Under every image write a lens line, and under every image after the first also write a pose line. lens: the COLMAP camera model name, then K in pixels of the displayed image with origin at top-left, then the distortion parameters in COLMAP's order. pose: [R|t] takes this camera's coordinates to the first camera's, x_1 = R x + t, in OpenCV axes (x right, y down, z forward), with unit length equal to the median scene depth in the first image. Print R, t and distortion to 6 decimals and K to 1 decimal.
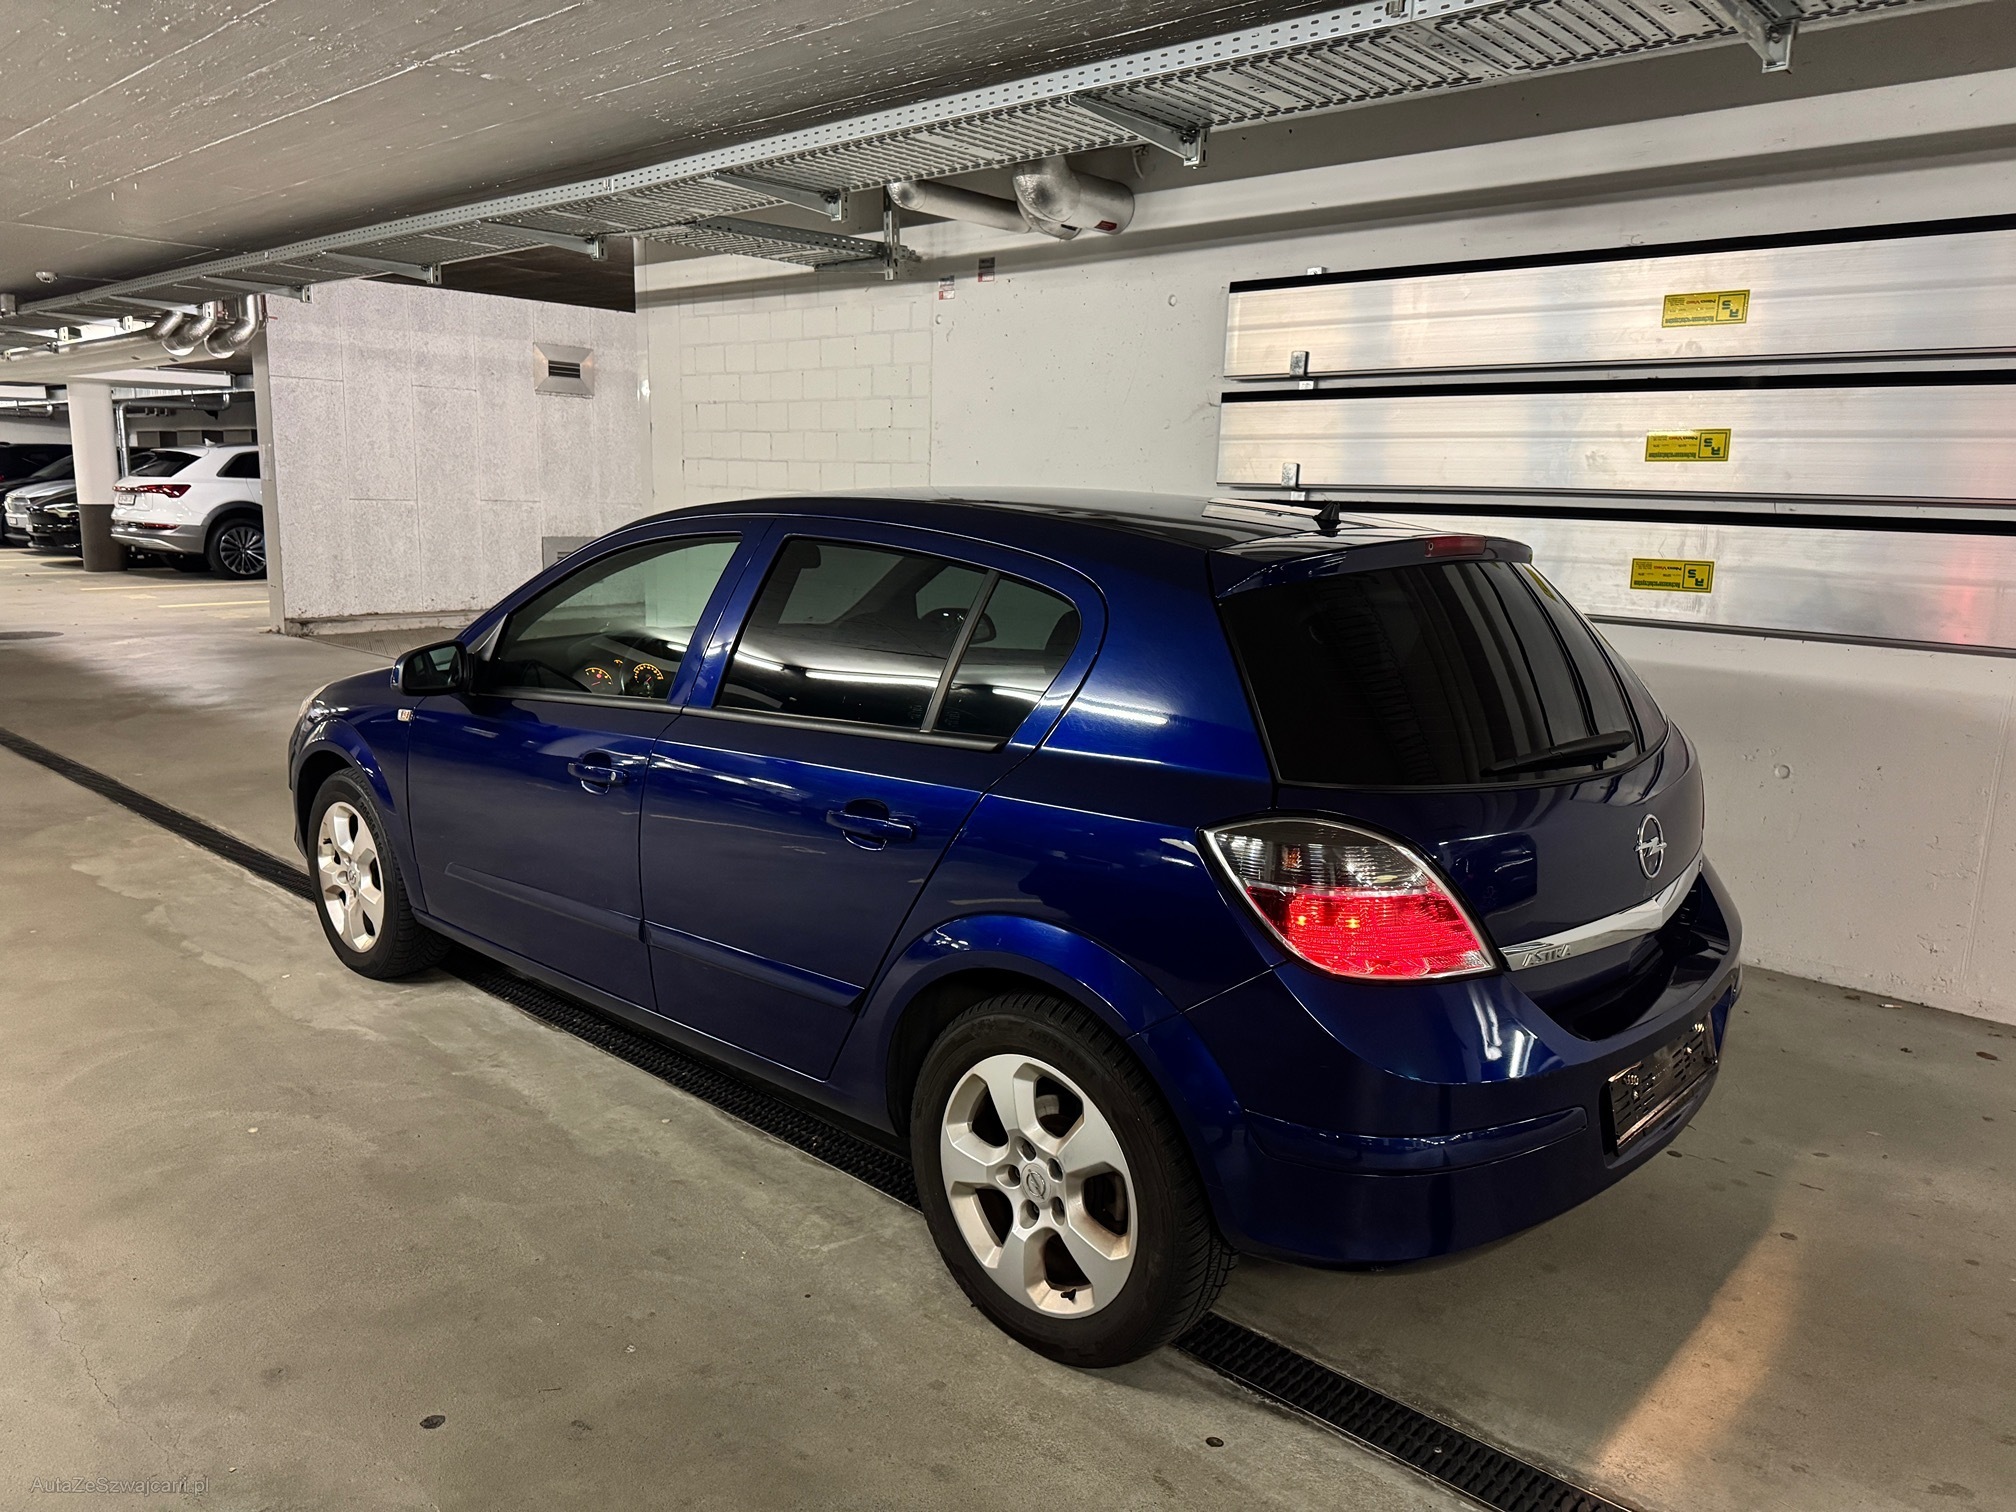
lens RADIAL K [[1416.1, 0, 994.2], [0, 1416.1, 772.9], [0, 0, 1]] dist [0.039274, -0.037721]
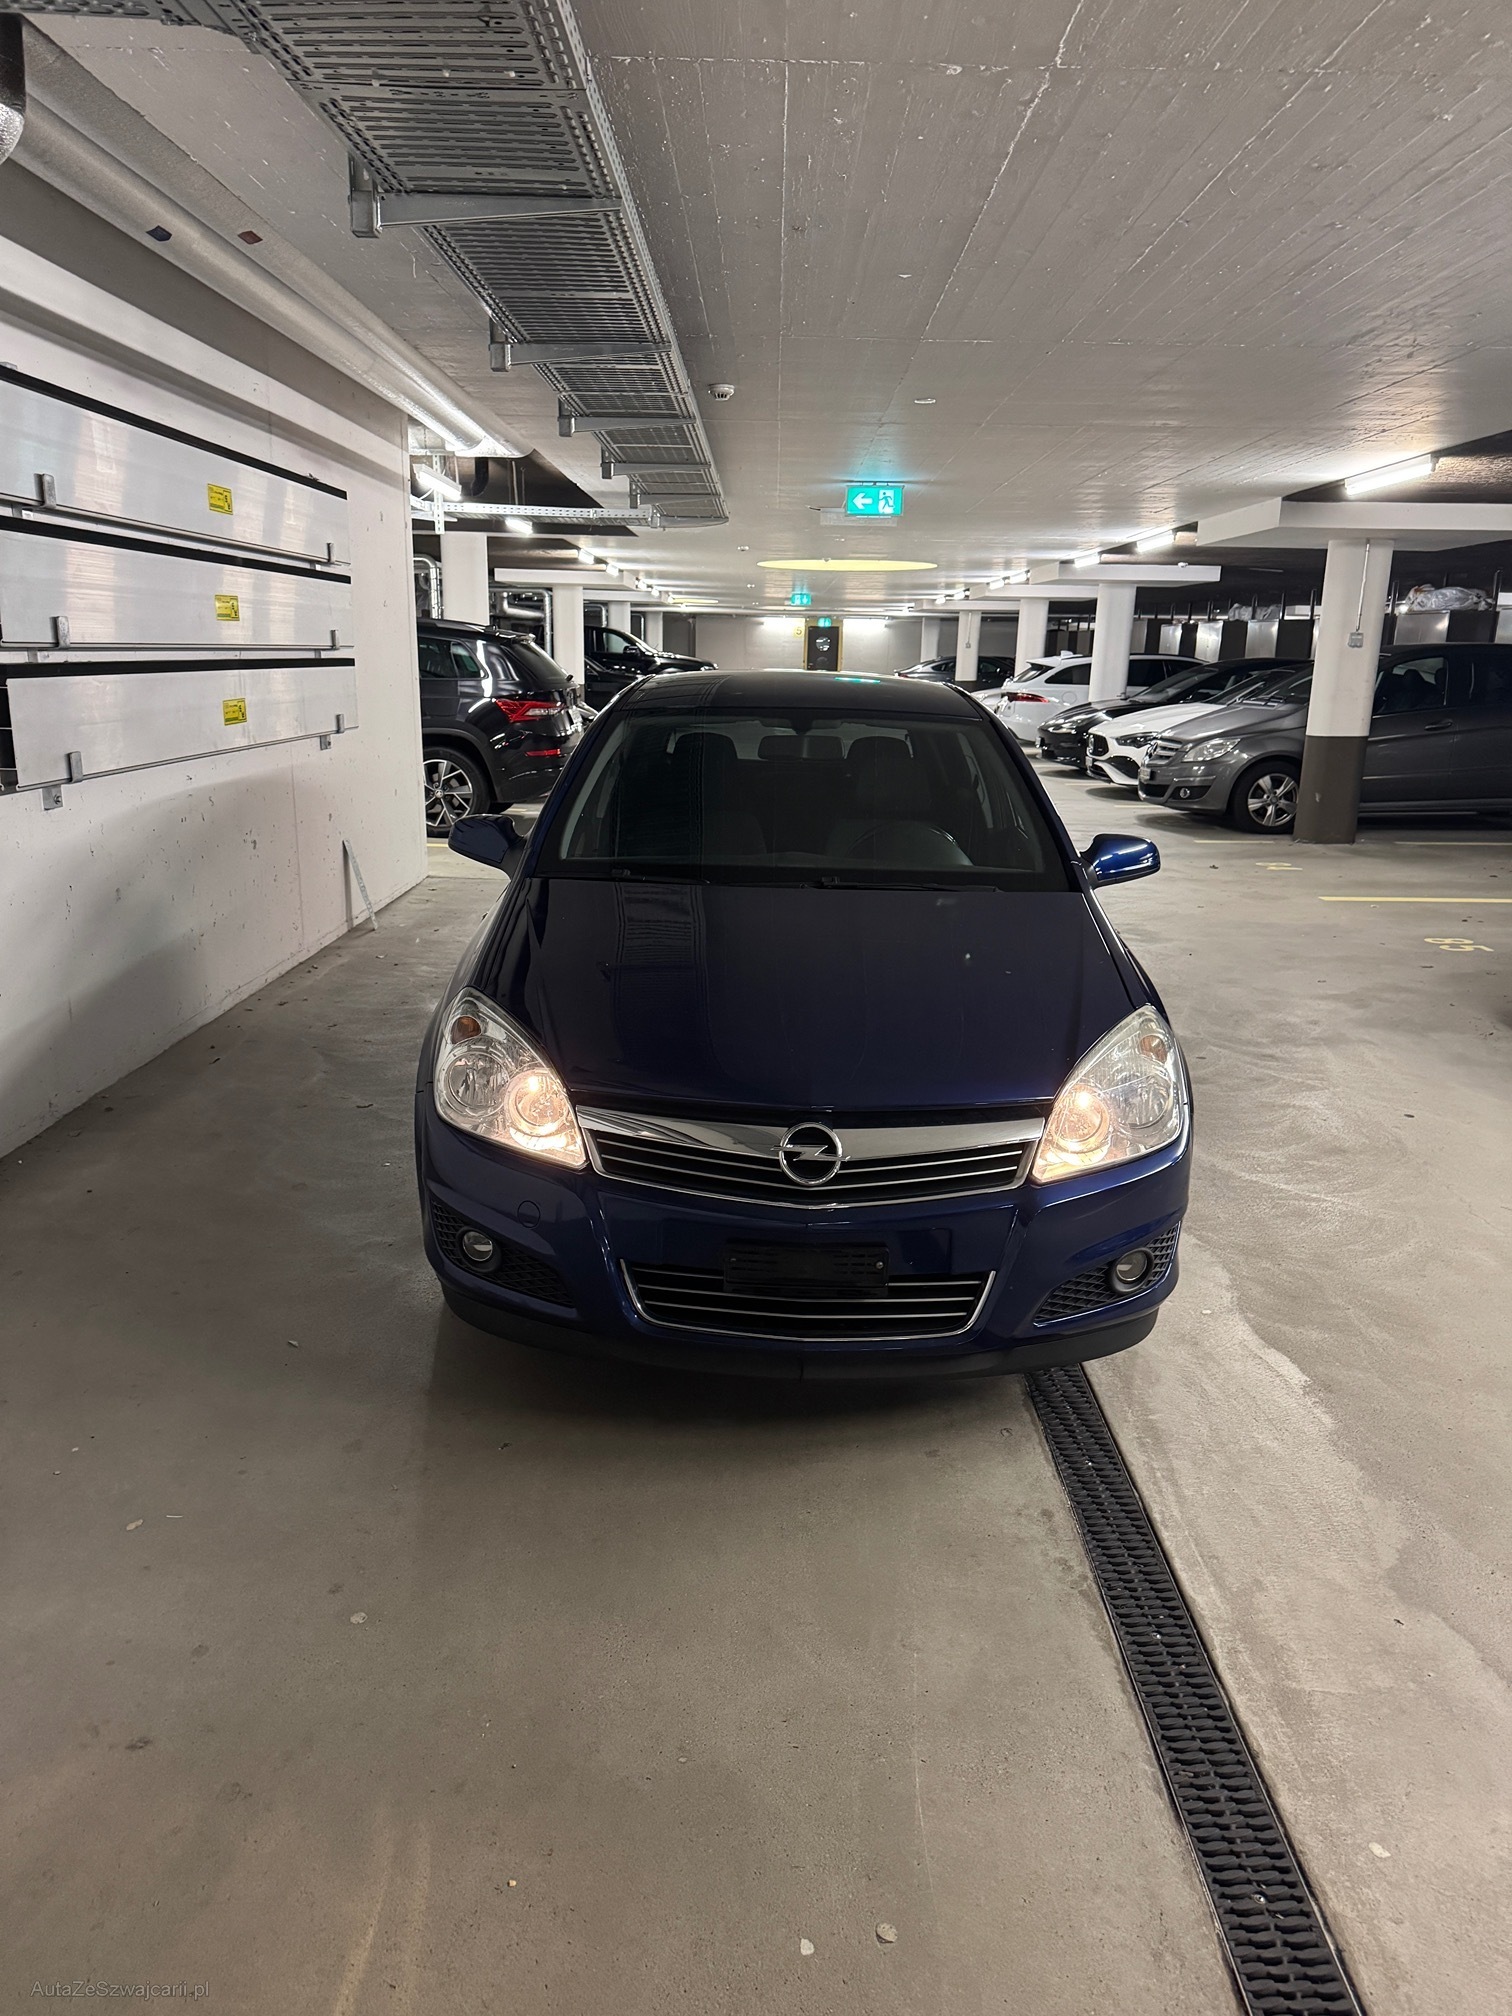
lens RADIAL K [[1416.1, 0, 760.3], [0, 1416.1, 1007.6], [0, 0, 1]] dist [0.039274, -0.037721]
pose [[-0.672610, -0.217978, 0.707165, -0.811263], [0.108055, 0.916457, 0.385266, -0.339522], [-0.732066, 0.335546, -0.592865, 1.514198]]
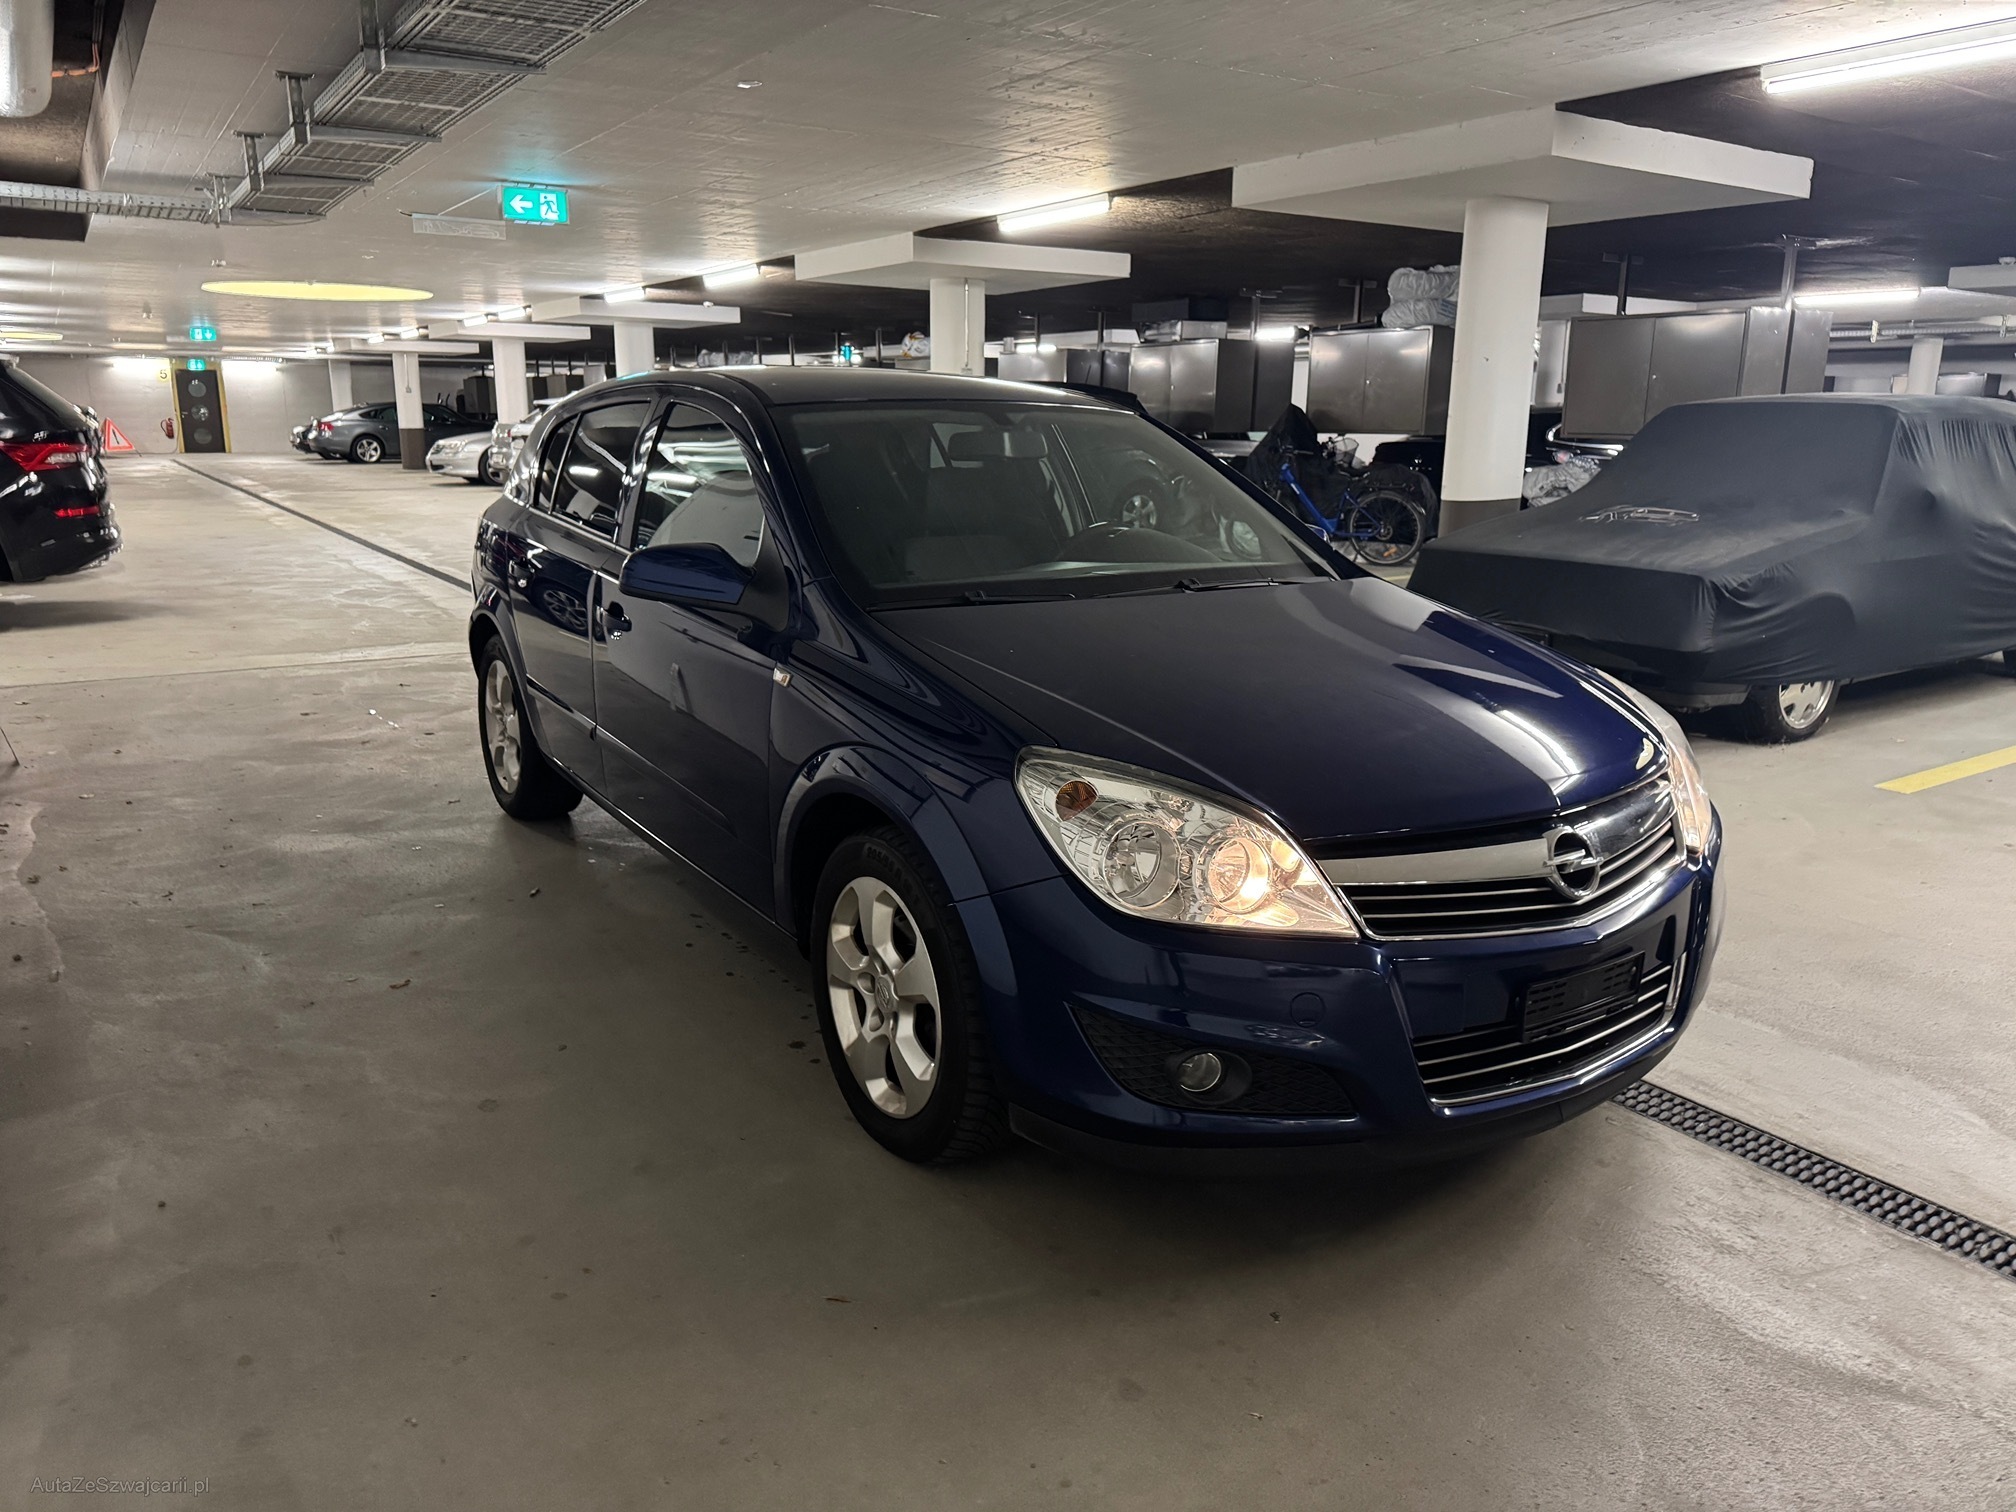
lens RADIAL K [[1416.1, 0, 1016.4], [0, 1416.1, 755.7], [0, 0, 1]] dist [0.039274, -0.037721]
pose [[-0.972356, -0.087771, 0.216379, -0.336114], [0.010559, 0.909188, 0.416251, -0.309389], [-0.233264, 0.407029, -0.883128, 1.661423]]
